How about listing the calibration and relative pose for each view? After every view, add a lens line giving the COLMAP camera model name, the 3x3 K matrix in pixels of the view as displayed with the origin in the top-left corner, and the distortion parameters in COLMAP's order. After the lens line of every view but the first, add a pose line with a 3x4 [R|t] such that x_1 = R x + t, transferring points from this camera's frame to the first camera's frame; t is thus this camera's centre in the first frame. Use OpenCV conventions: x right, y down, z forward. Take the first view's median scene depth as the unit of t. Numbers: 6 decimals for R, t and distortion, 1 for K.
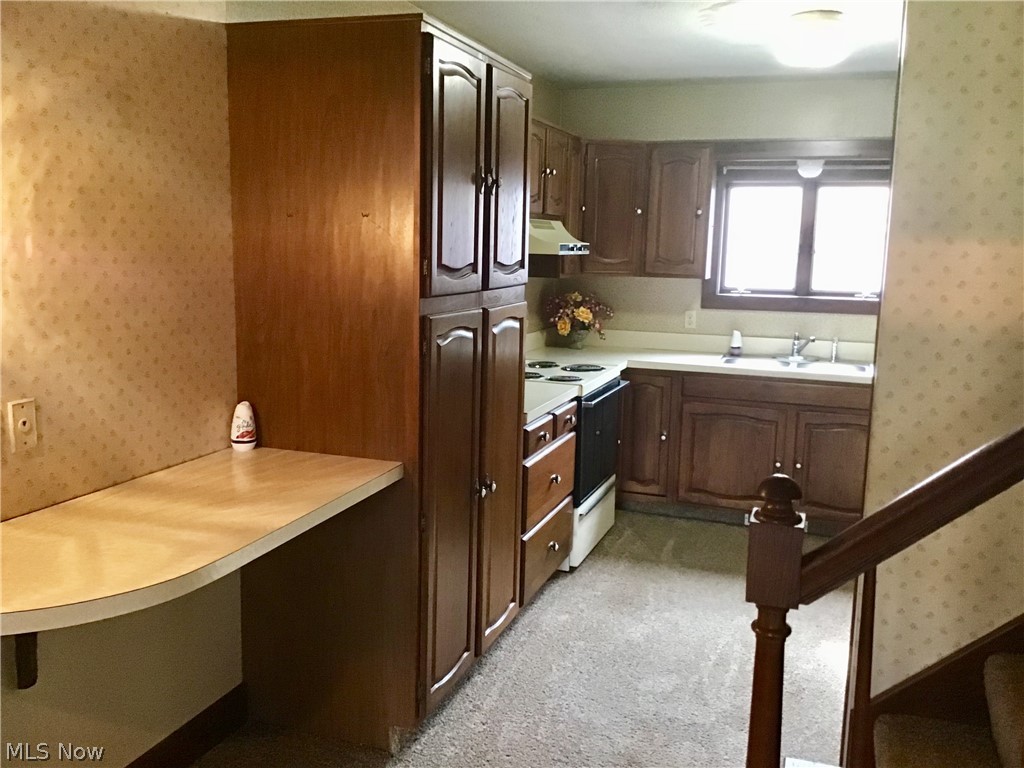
lens RADIAL K [[922.1, 0, 515.2], [0, 922.1, 381.0], [0, 0, 1]] dist [0.145158, -0.291289]
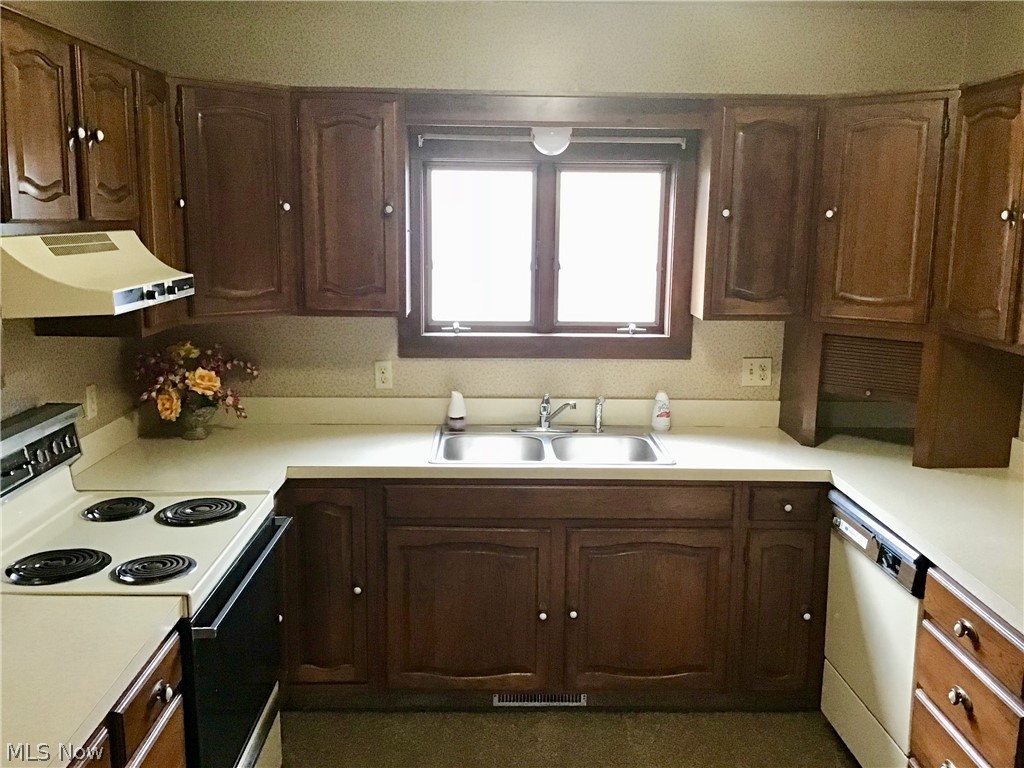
lens RADIAL K [[922.1, 0, 515.2], [0, 922.1, 381.0], [0, 0, 1]] dist [0.145158, -0.291289]
pose [[0.935334, -0.074985, 0.345726, 0.056287], [0.063817, 0.997009, 0.043591, -0.089065], [-0.347961, -0.018709, 0.937322, 0.393184]]
